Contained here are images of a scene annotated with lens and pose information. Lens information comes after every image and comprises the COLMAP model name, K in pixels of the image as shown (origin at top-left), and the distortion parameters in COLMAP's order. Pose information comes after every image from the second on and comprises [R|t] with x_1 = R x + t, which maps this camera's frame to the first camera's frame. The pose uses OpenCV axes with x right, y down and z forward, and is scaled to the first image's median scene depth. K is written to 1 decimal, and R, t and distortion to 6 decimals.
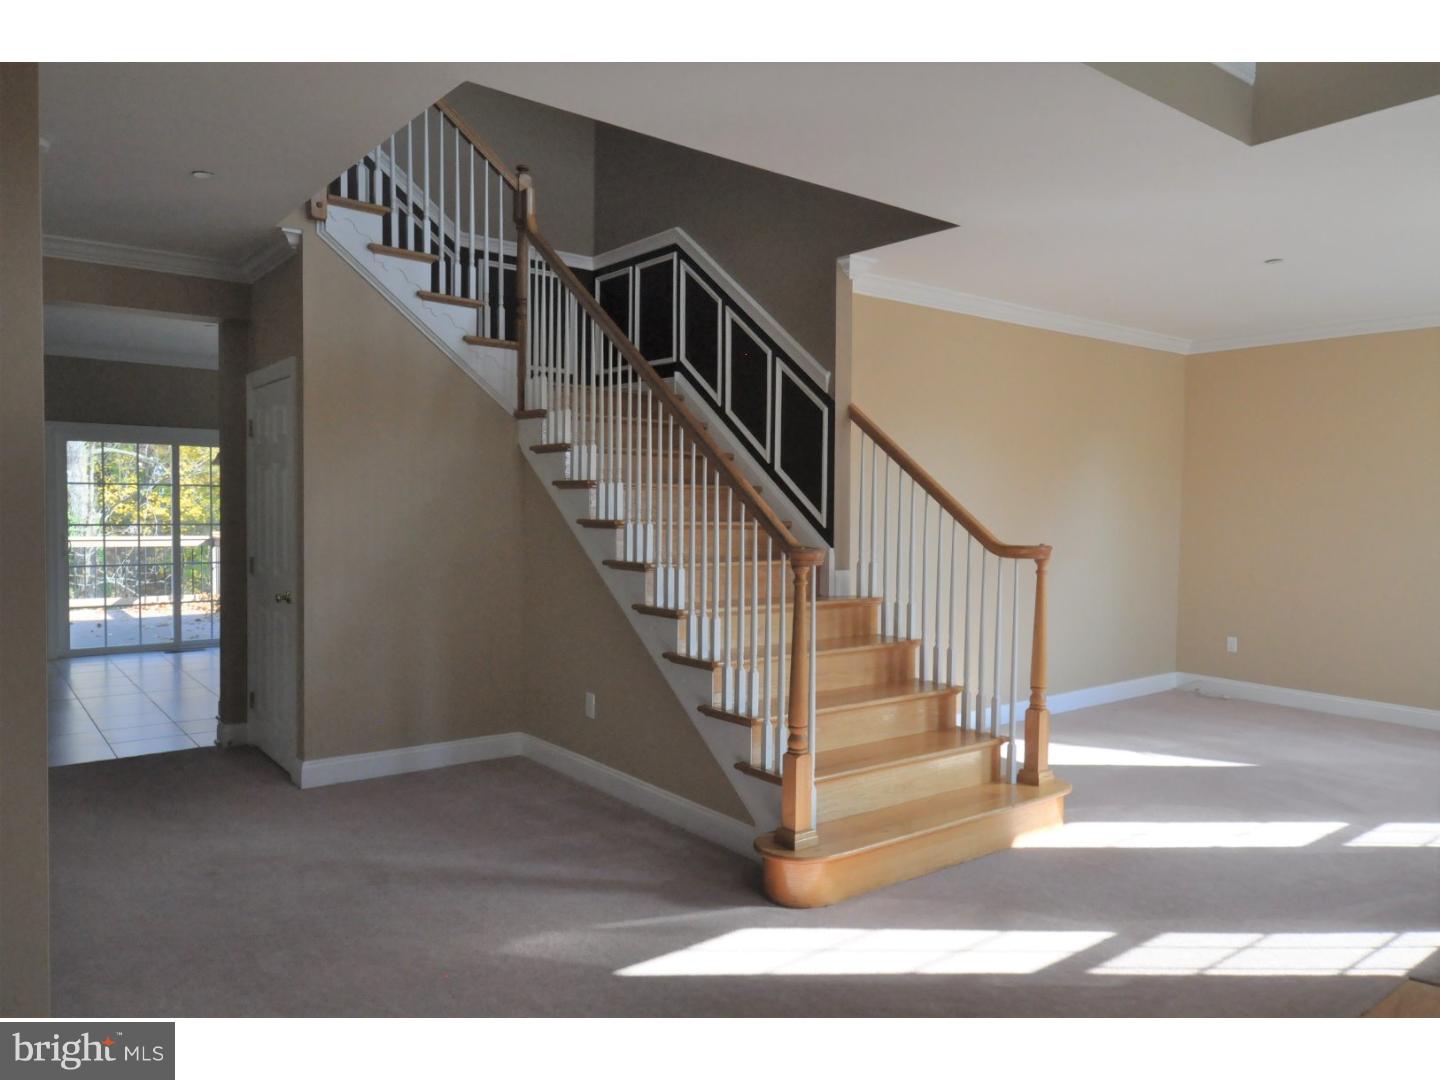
lens RADIAL K [[995.7, 0, 713.4], [0, 995.7, 549.2], [0, 0, 1]] dist [0.034164, -0.011524]
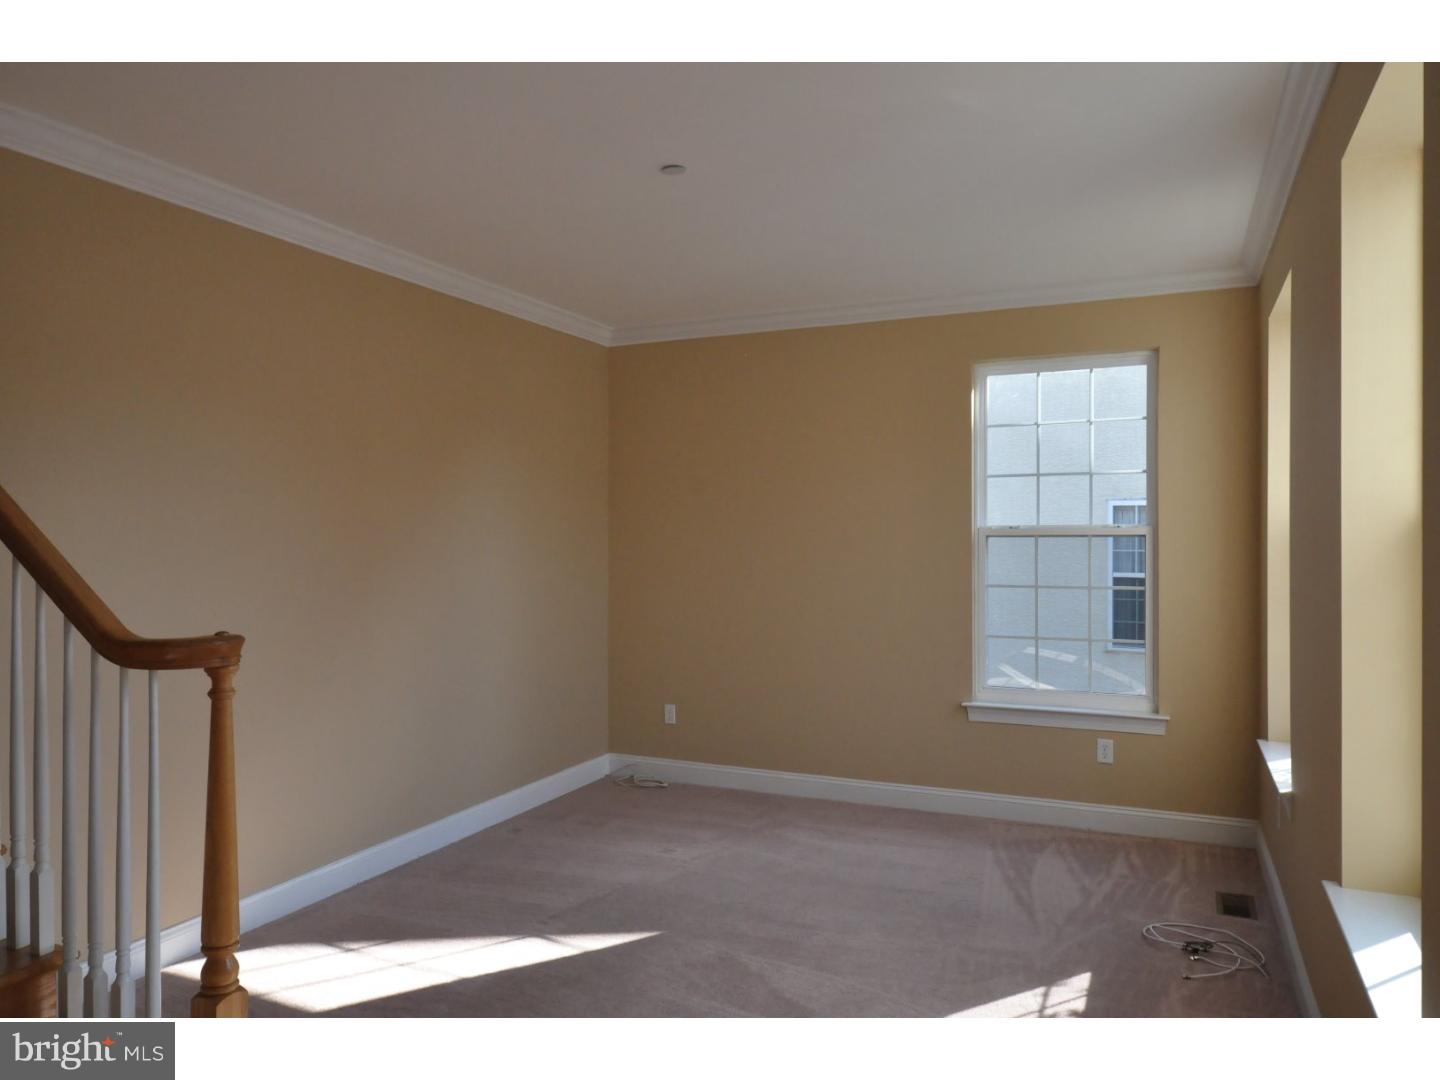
lens RADIAL K [[995.7, 0, 717.3], [0, 995.7, 541.9], [0, 0, 1]] dist [0.034164, -0.011524]
pose [[0.886428, -0.009247, 0.462773, 0.284309], [0.026669, 0.999160, -0.031118, -0.024070], [-0.462097, 0.039926, 0.885930, 0.426855]]
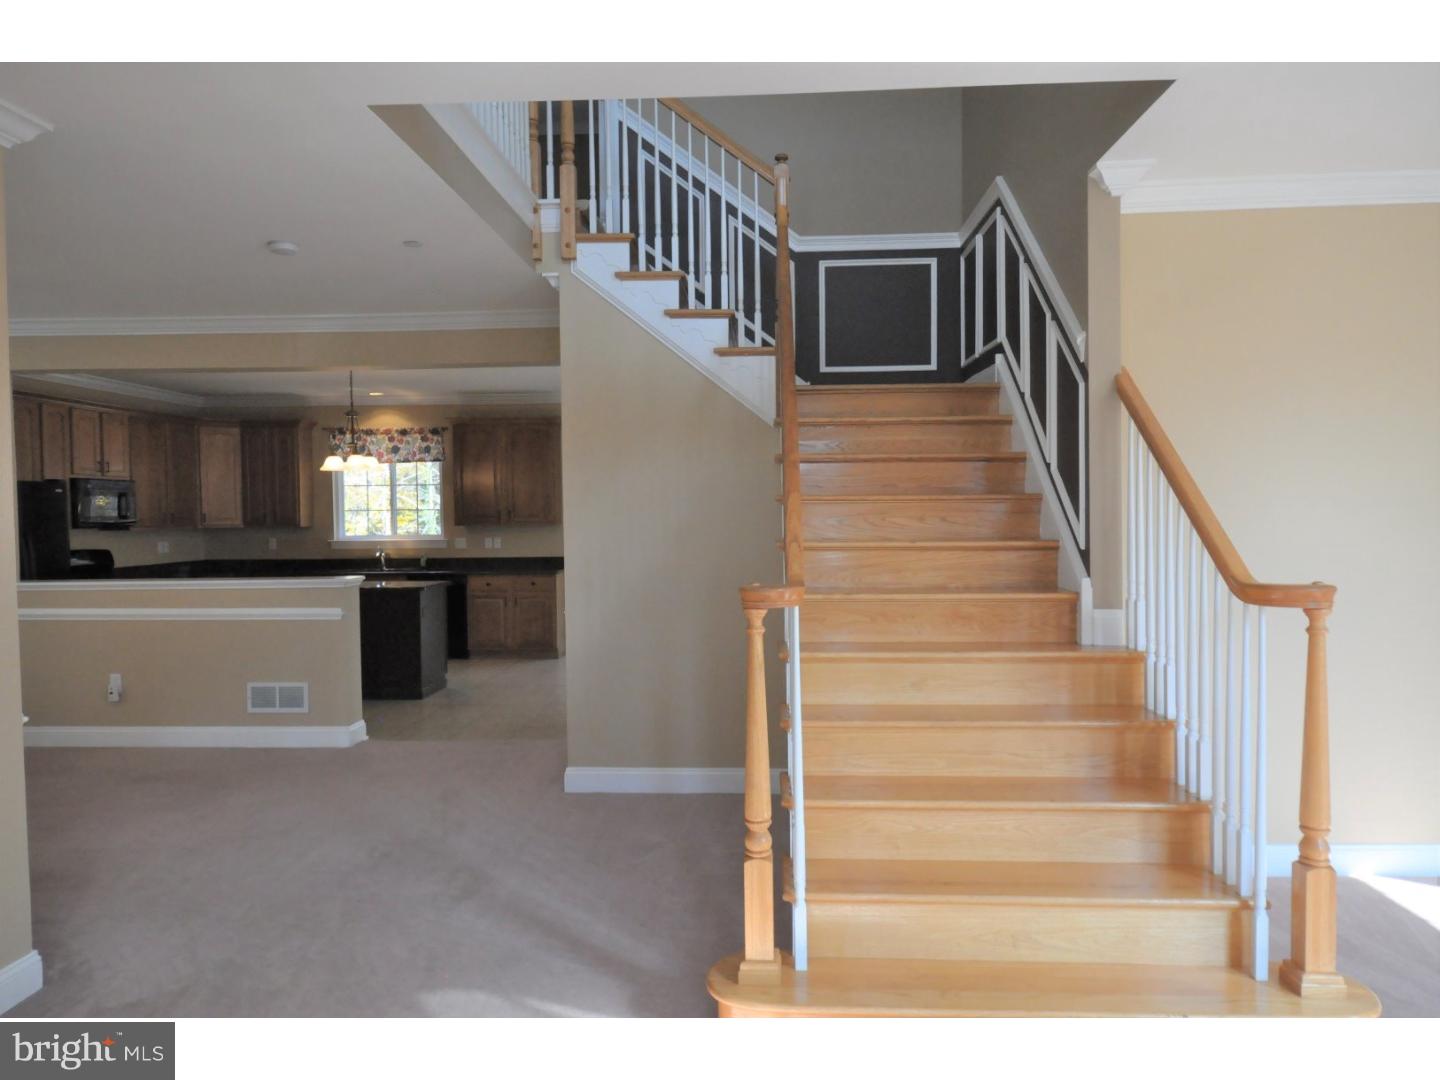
lens RADIAL K [[995.7, 0, 713.4], [0, 995.7, 549.5], [0, 0, 1]] dist [0.034164, -0.011524]
pose [[0.752639, 0.003413, -0.658425, 0.402856], [-0.008750, 0.999950, -0.004819, -0.016394], [0.658376, 0.009388, 0.752631, 0.293338]]
